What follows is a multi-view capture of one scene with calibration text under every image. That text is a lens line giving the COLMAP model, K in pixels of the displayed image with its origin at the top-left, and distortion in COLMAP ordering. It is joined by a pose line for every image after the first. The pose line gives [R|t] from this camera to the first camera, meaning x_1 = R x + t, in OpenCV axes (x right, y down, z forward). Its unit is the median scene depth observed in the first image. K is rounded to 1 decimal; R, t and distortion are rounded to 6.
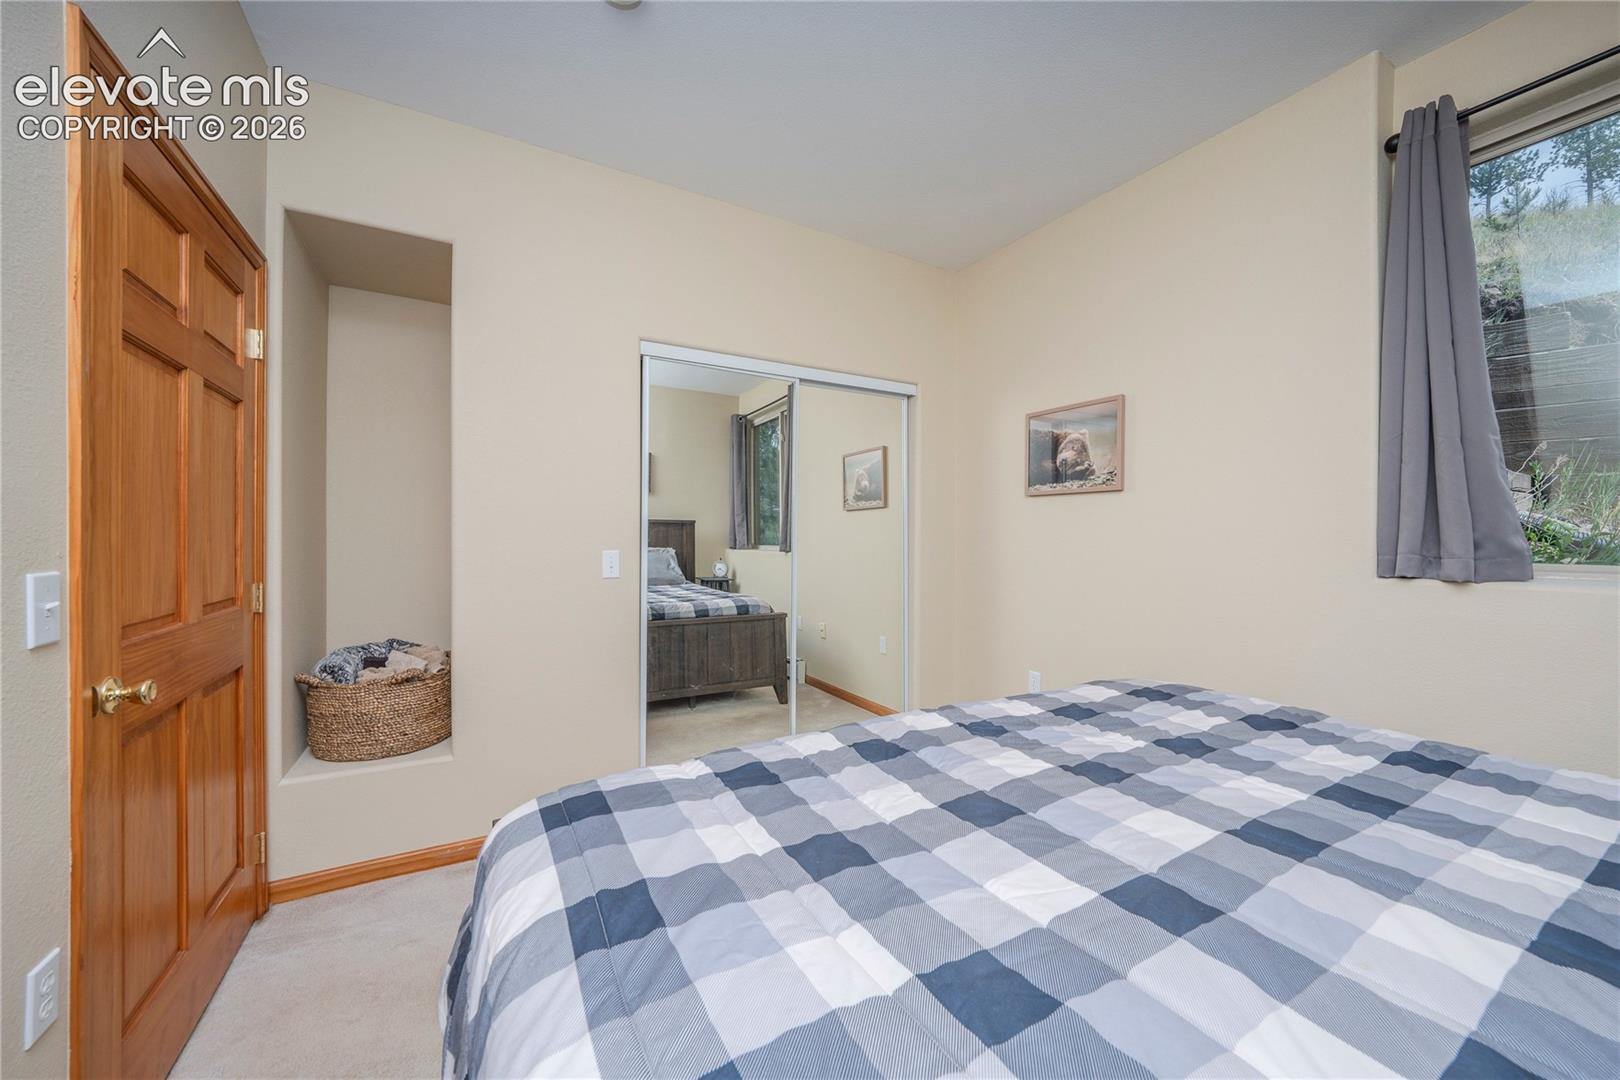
lens RADIAL K [[582.8, 0, 808.4], [0, 582.8, 540.8], [0, 0, 1]] dist [-0.002676, -0.000107]
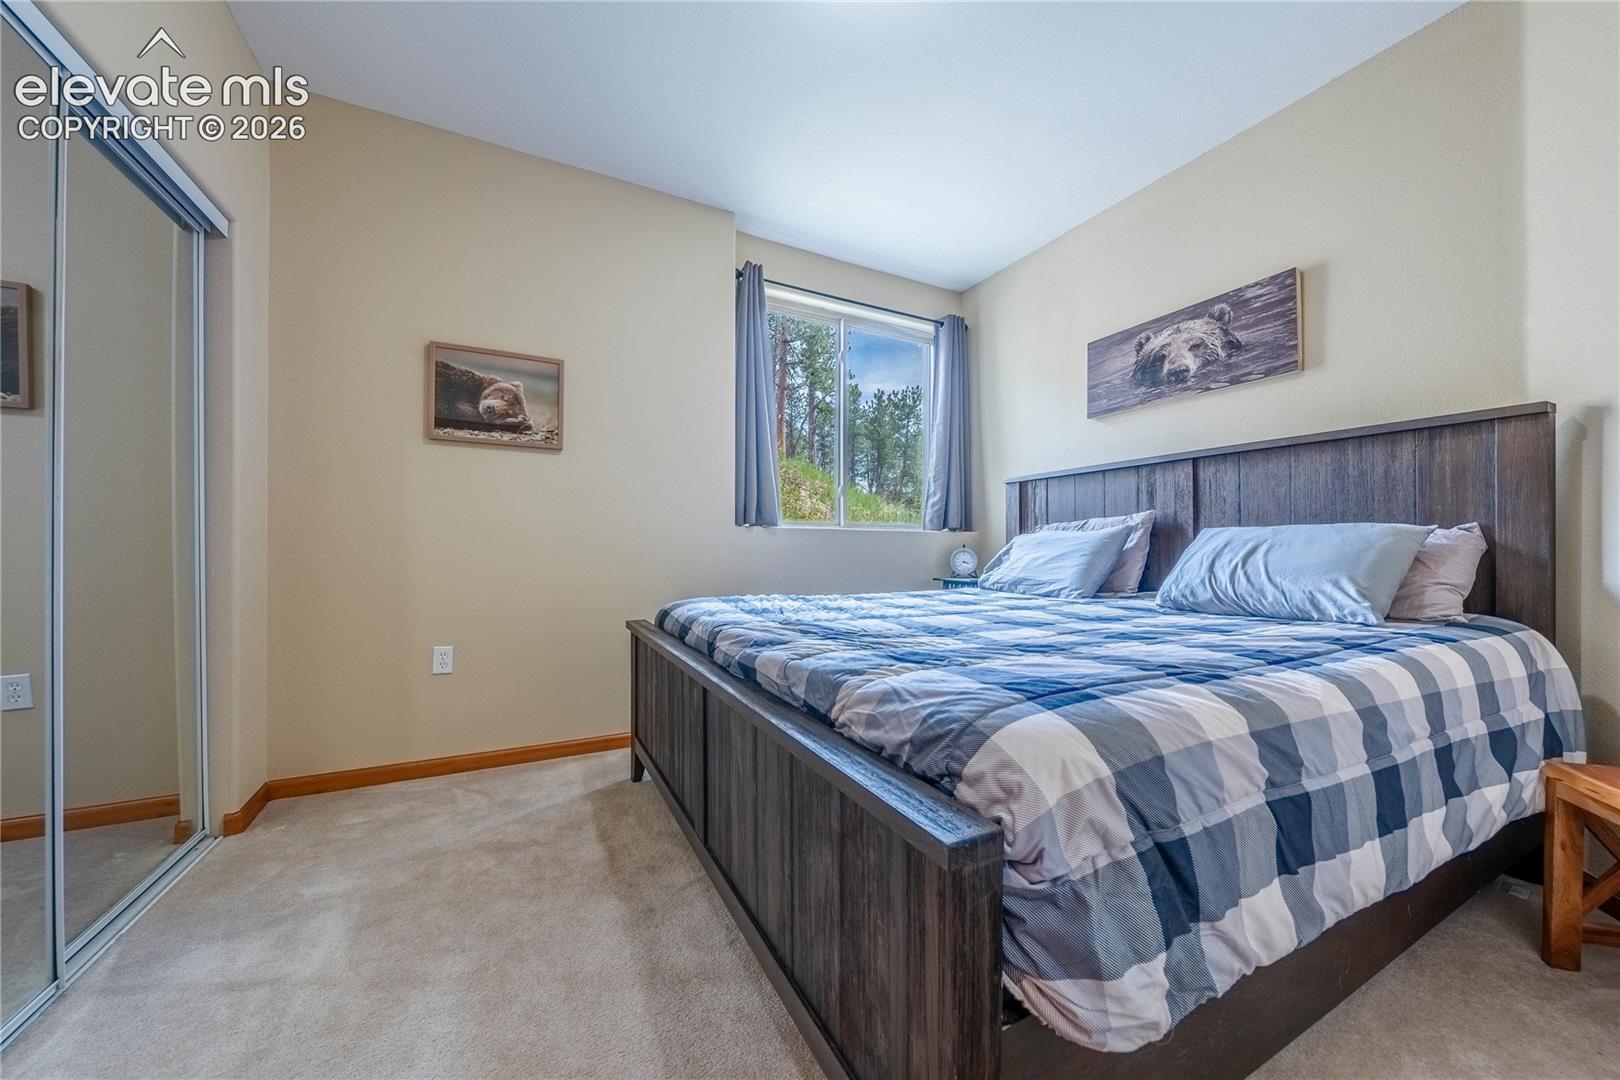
lens RADIAL K [[562.9, 0, 807.9], [0, 562.9, 547.2], [0, 0, 1]] dist [-0.010341, -0.000078]
pose [[0.060905, 0.001561, 0.998142, -0.427673], [-0.000551, 0.999999, -0.001530, 0.085619], [-0.998143, -0.000457, 0.060905, 0.460479]]
